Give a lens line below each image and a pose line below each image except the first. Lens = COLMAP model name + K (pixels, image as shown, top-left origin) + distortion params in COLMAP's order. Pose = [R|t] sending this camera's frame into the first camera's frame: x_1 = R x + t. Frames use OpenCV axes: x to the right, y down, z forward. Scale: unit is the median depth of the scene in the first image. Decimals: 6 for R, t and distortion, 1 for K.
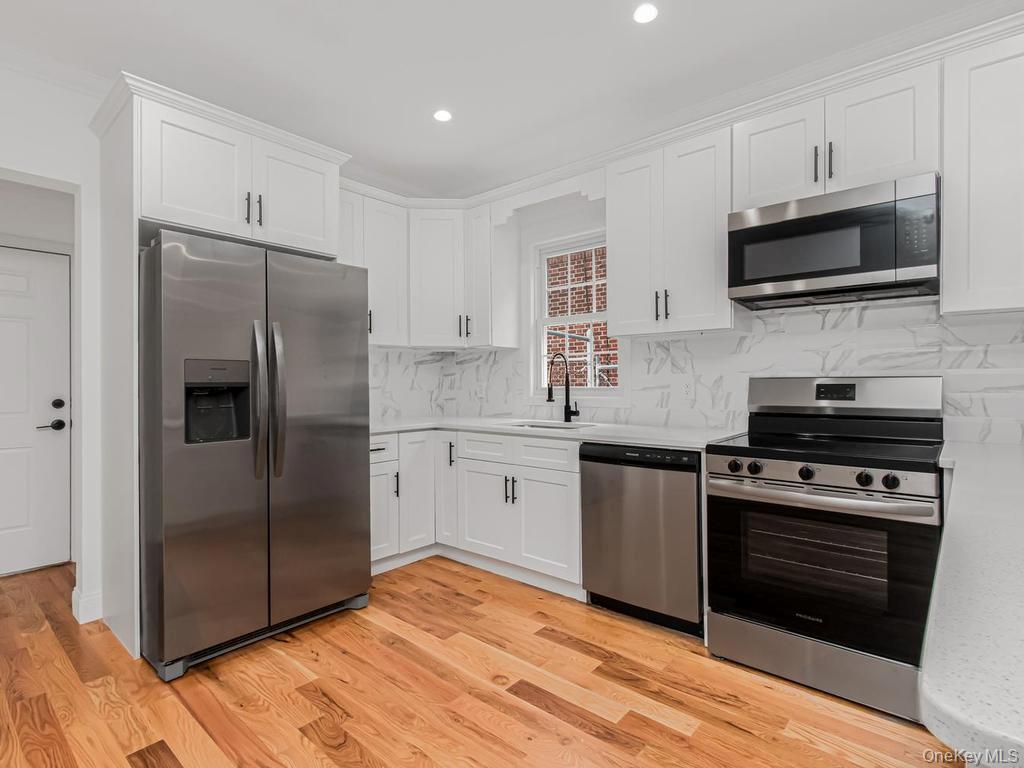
lens RADIAL K [[507.8, 0, 515.0], [0, 507.8, 384.1], [0, 0, 1]] dist [0.001411, -0.000479]
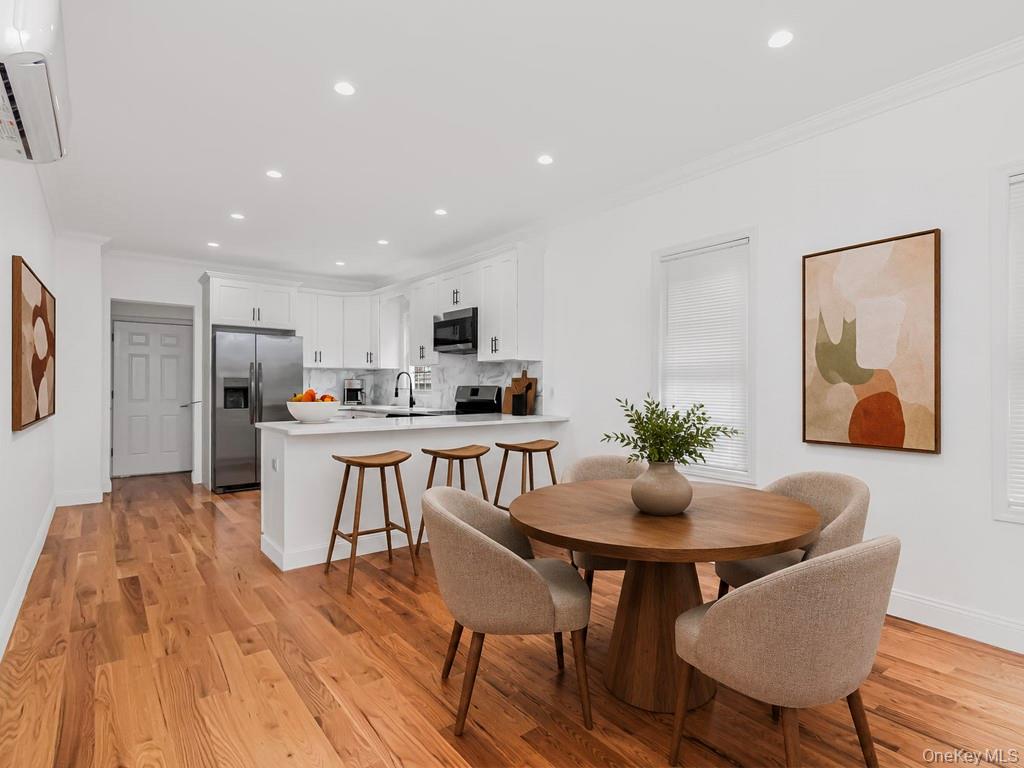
lens RADIAL K [[530.8, 0, 508.6], [0, 530.8, 383.4], [0, 0, 1]] dist [0.000739, -0.000553]
pose [[0.978384, 0.005926, -0.206714, 1.147109], [-0.007462, 0.999950, -0.006652, -0.009064], [0.206664, 0.008050, 0.978379, -1.179942]]
